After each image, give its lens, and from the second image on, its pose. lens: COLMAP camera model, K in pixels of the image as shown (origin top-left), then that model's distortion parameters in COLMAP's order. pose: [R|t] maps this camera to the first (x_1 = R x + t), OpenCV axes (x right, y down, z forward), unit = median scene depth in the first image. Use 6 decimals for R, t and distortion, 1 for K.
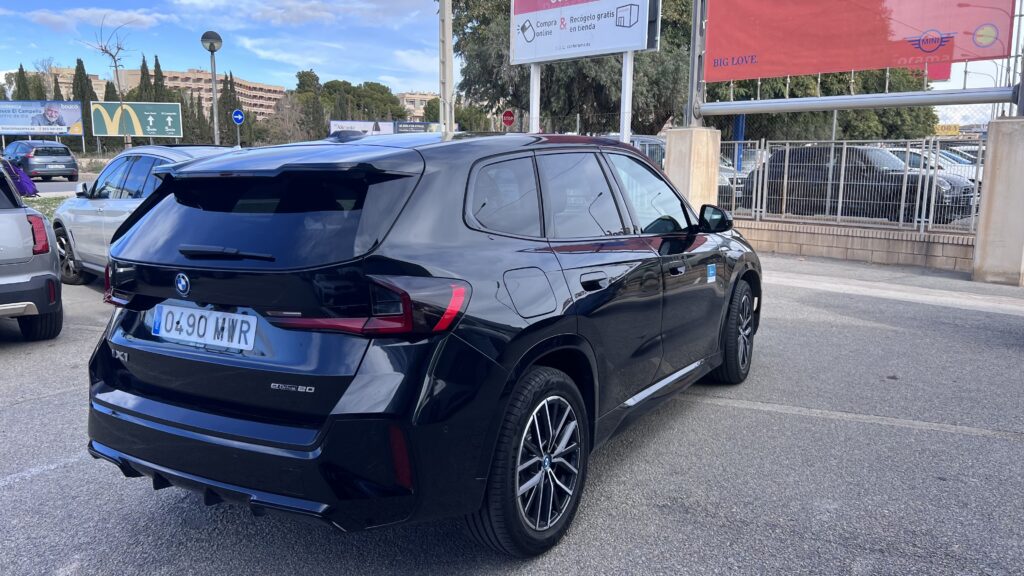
lens RADIAL K [[772.0, 0, 511.1], [0, 772.0, 290.4], [0, 0, 1]] dist [0.052525, -0.041664]
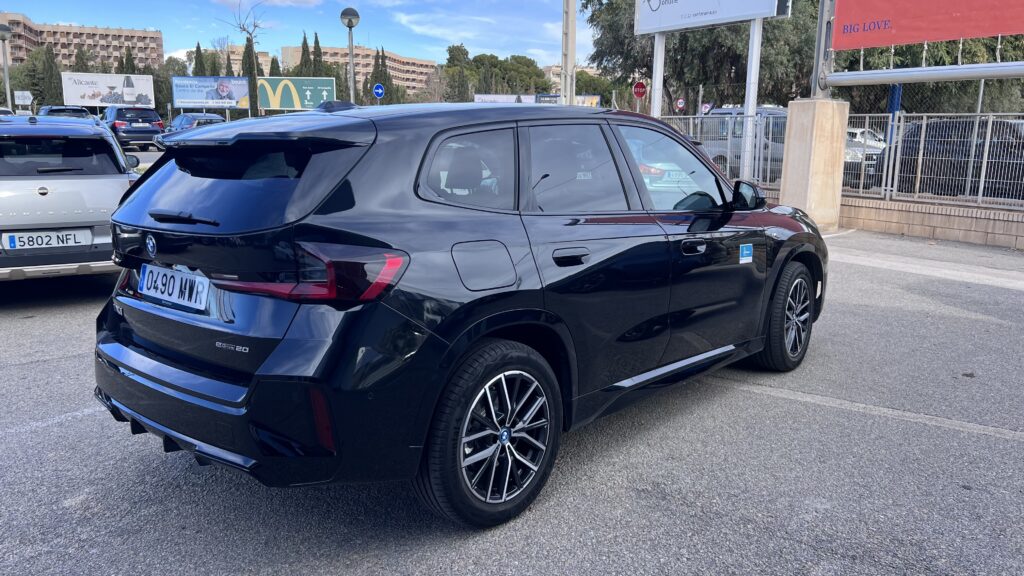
lens RADIAL K [[772.0, 0, 514.0], [0, 772.0, 285.6], [0, 0, 1]] dist [0.052525, -0.041664]
pose [[0.984575, 0.040079, -0.170314, 0.172359], [-0.035415, 0.998912, 0.030334, -0.002029], [0.171344, -0.023834, 0.984923, 0.019780]]
